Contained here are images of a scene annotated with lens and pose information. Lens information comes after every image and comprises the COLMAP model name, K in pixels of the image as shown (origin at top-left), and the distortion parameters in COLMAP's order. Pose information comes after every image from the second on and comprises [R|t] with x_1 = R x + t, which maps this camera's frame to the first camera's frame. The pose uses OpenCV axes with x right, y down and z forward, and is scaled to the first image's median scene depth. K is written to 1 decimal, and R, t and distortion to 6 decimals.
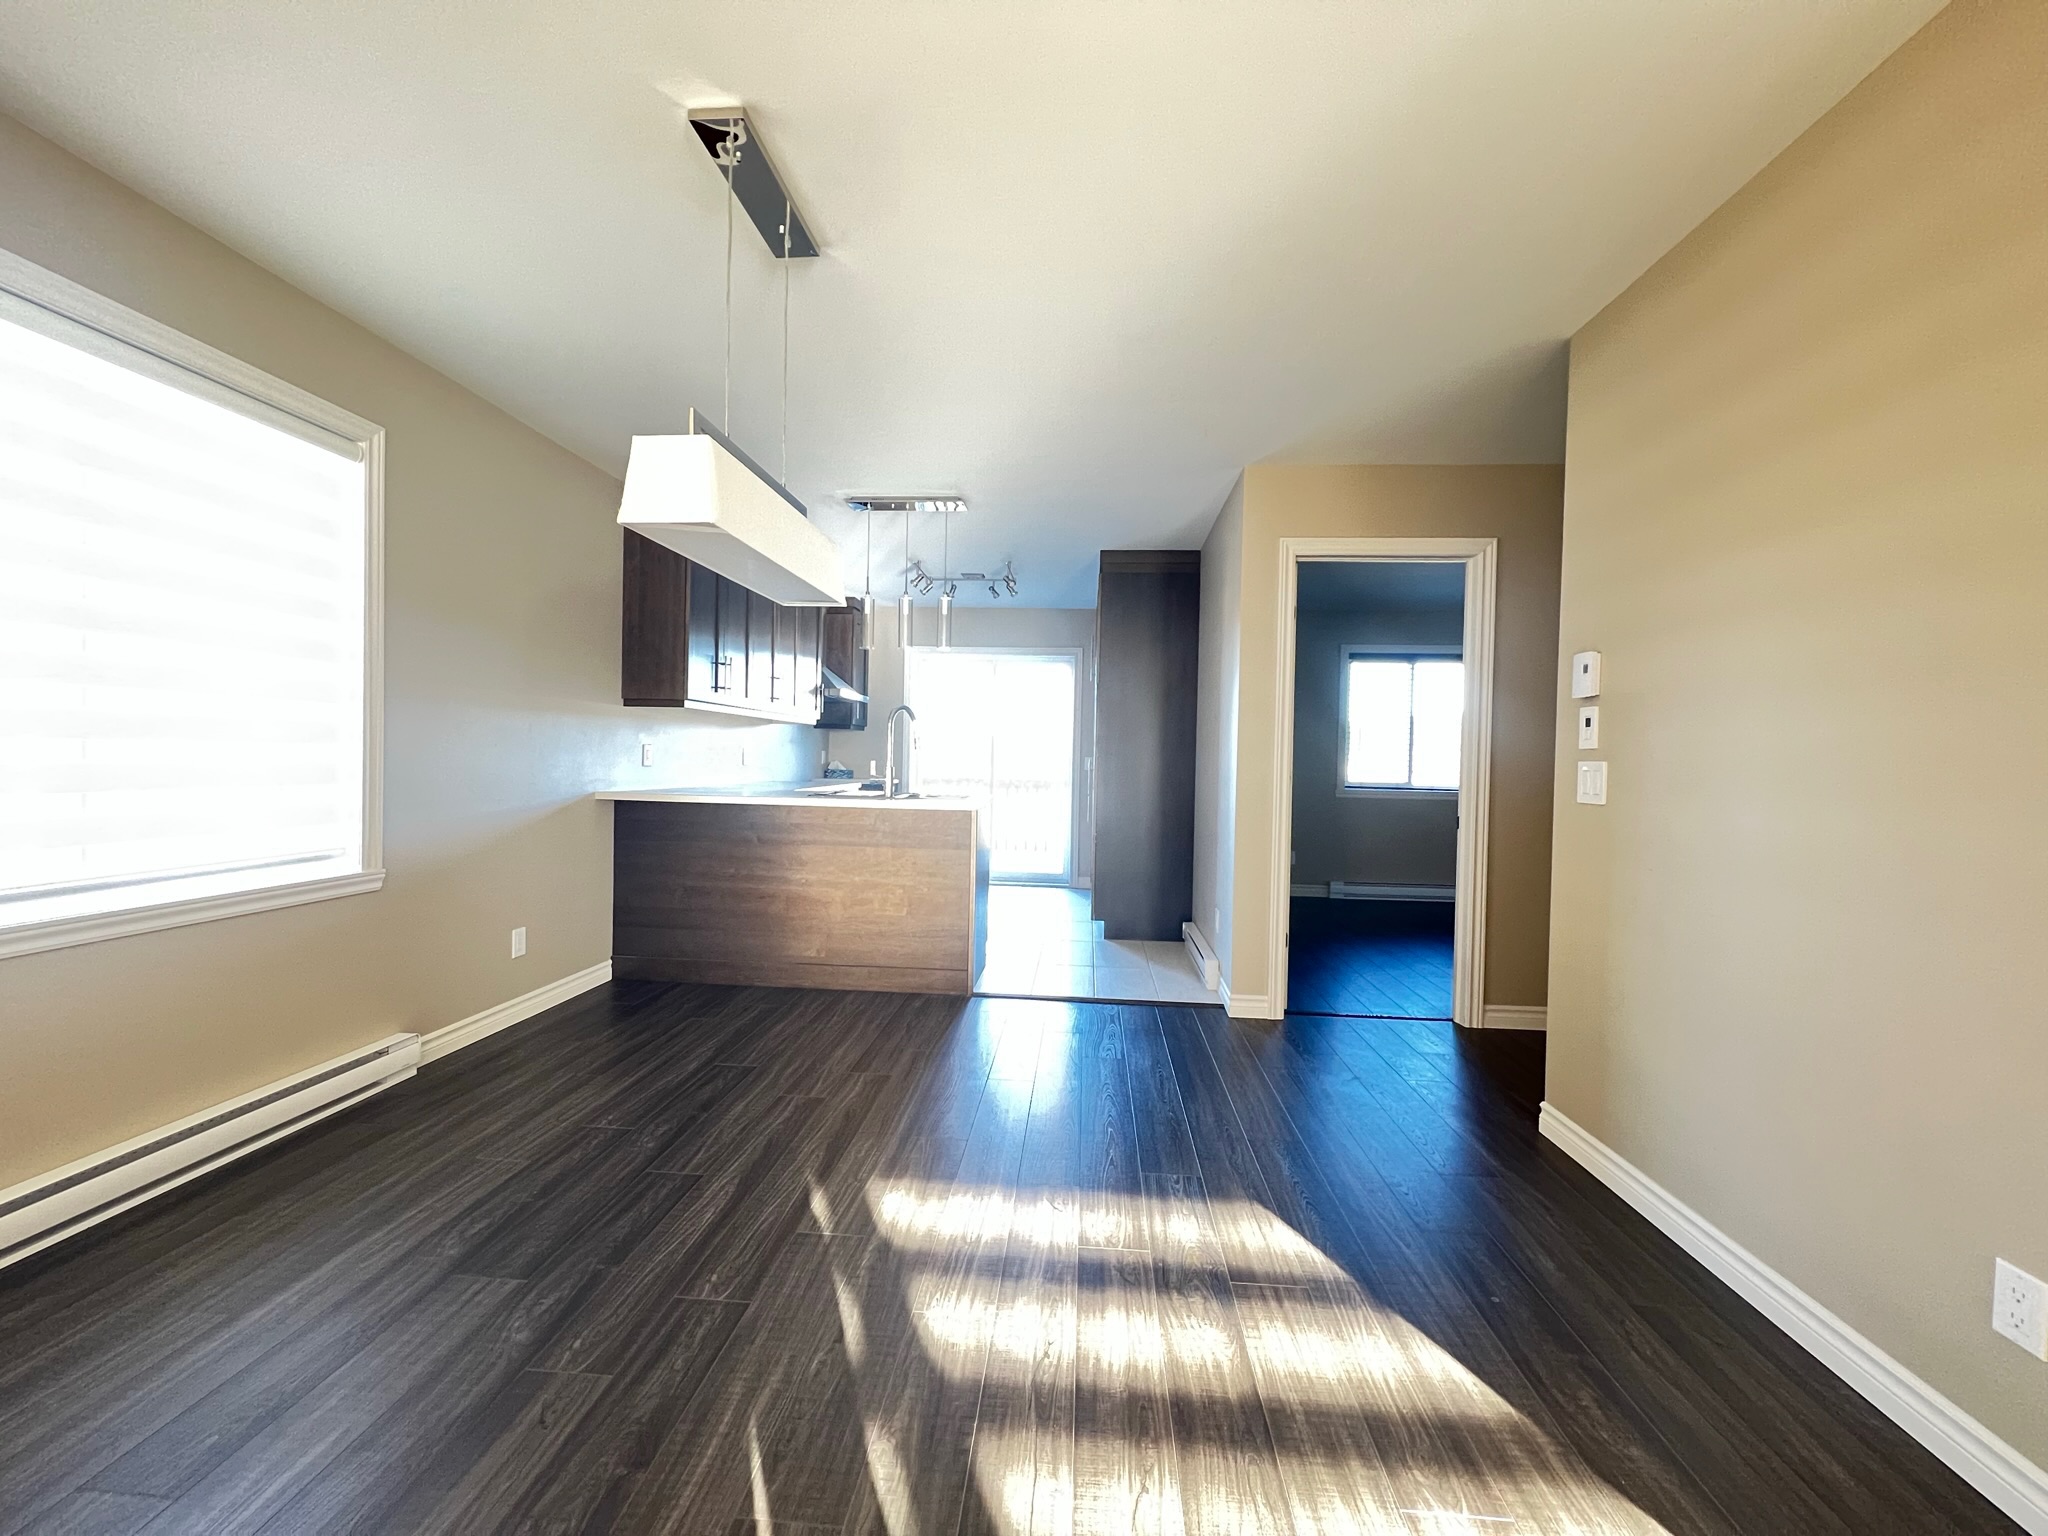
lens RADIAL K [[814.5, 0, 1024.1], [0, 814.5, 767.5], [0, 0, 1]] dist [-0.000817, -0.000089]
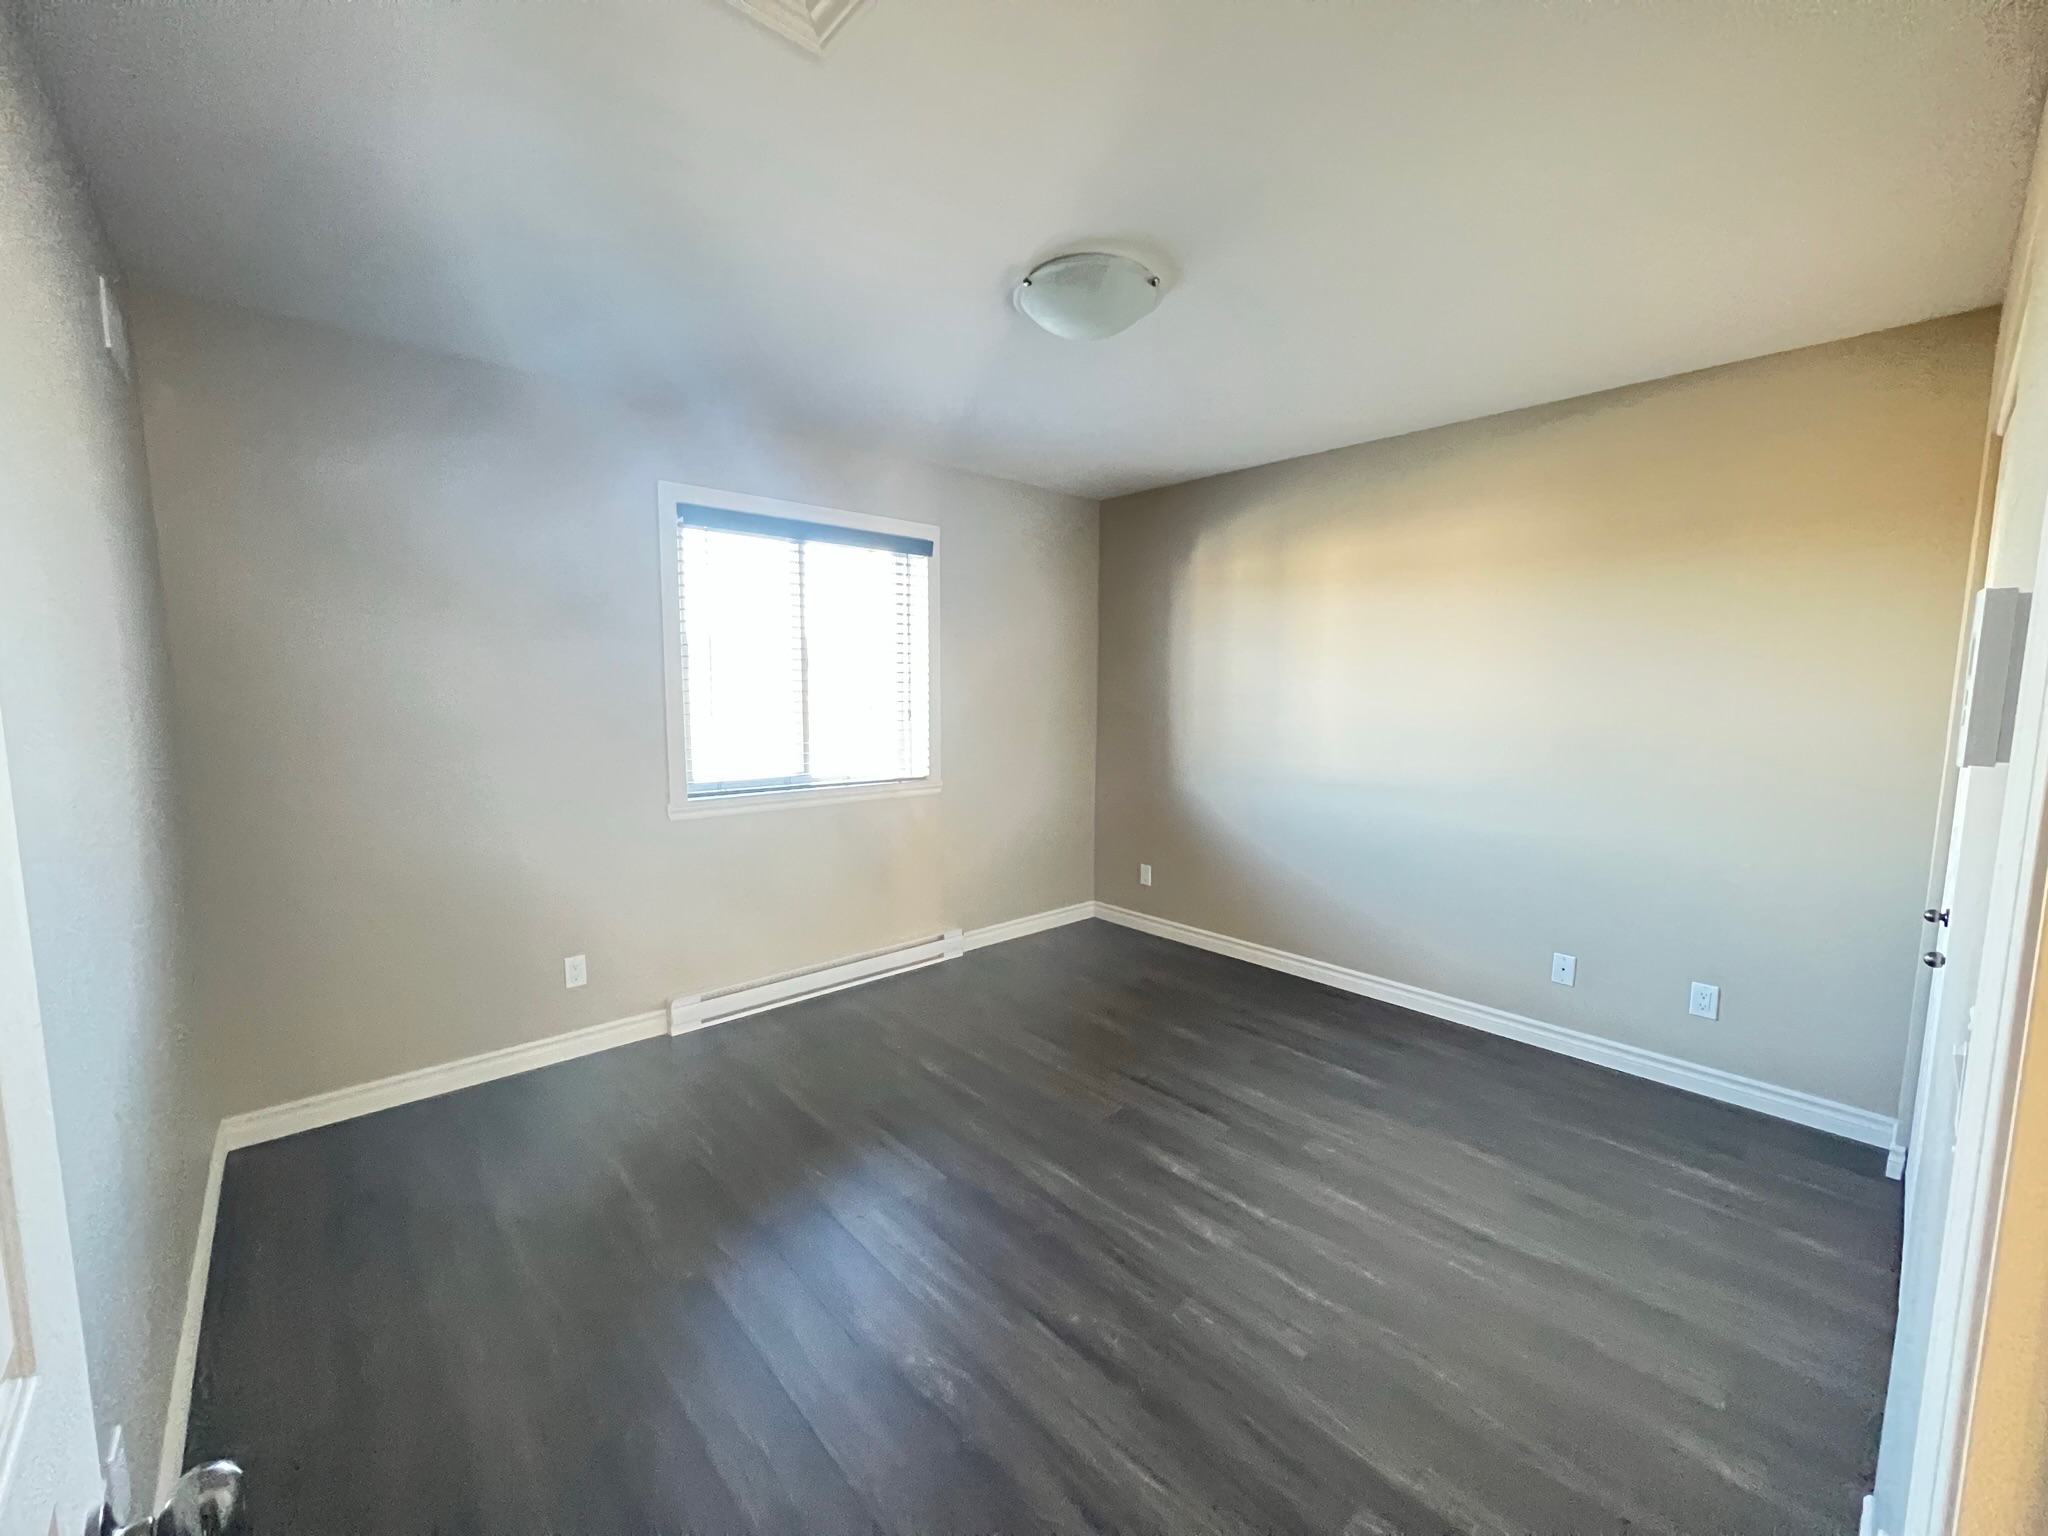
lens RADIAL K [[810.4, 0, 1025.9], [0, 810.4, 770.5], [0, 0, 1]] dist [-0.011794, 0.001042]
pose [[0.688130, -0.093454, 0.719544, 0.193607], [0.020465, 0.993776, 0.109500, -0.038131], [-0.725299, -0.060624, 0.685759, 0.538511]]
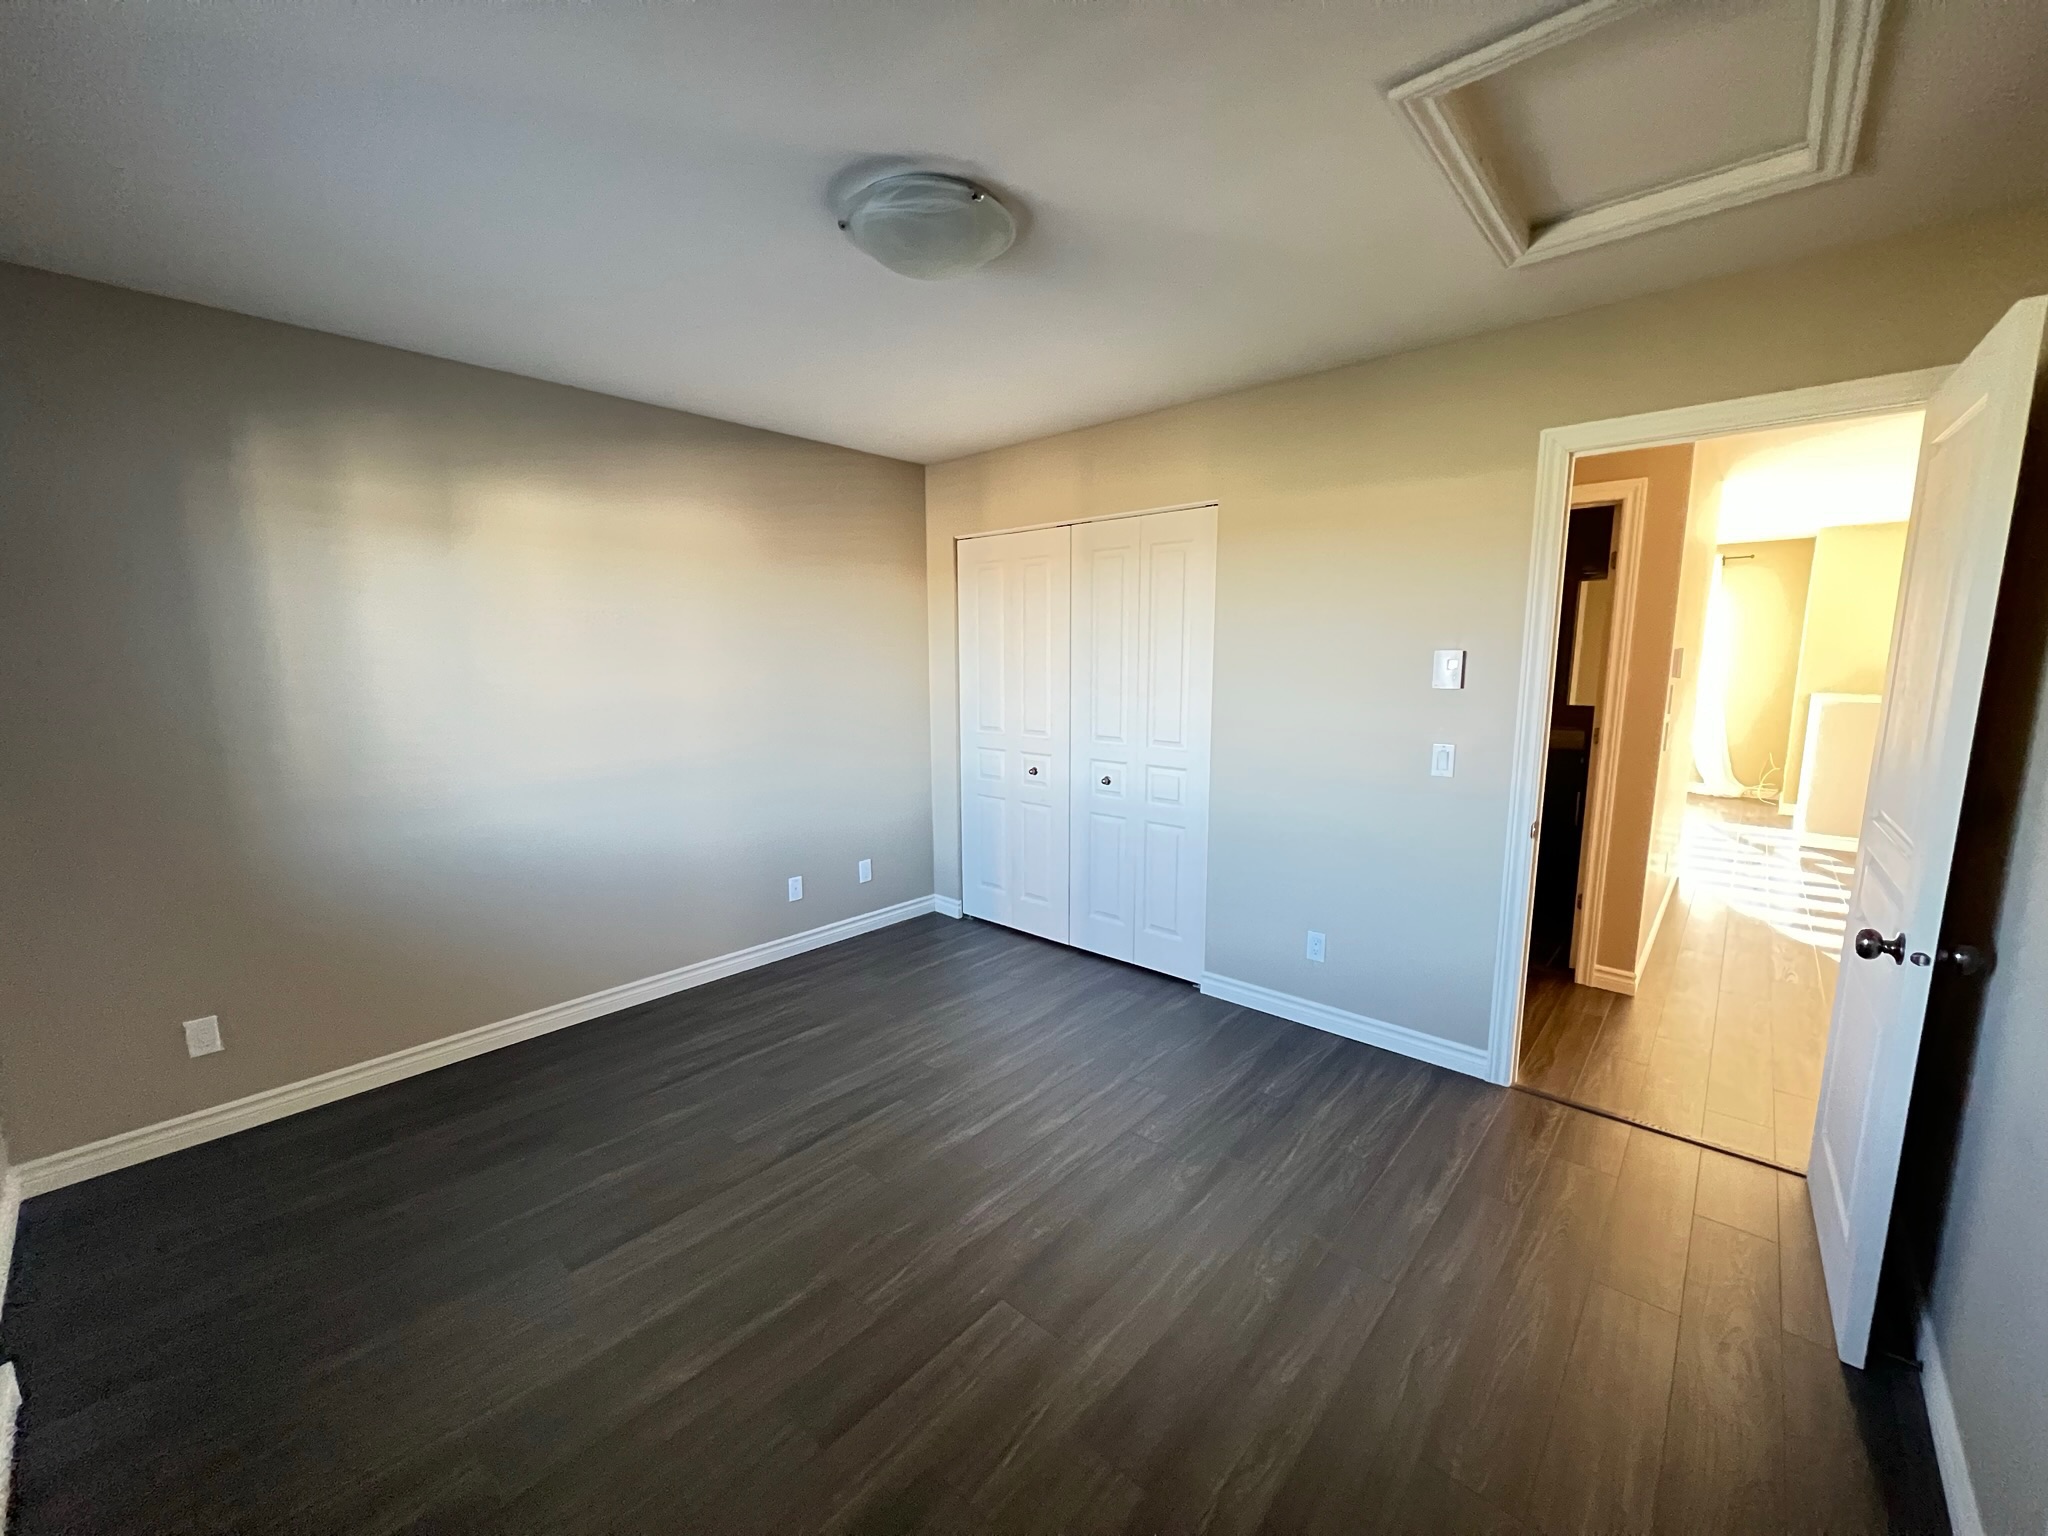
lens RADIAL K [[810.4, 0, 1026.0], [0, 810.4, 770.2], [0, 0, 1]] dist [-0.011794, 0.001042]
pose [[-0.799154, -0.105453, 0.591805, 0.313743], [-0.005341, 0.985699, 0.168429, -0.069976], [-0.601103, 0.131440, -0.788288, 1.439612]]
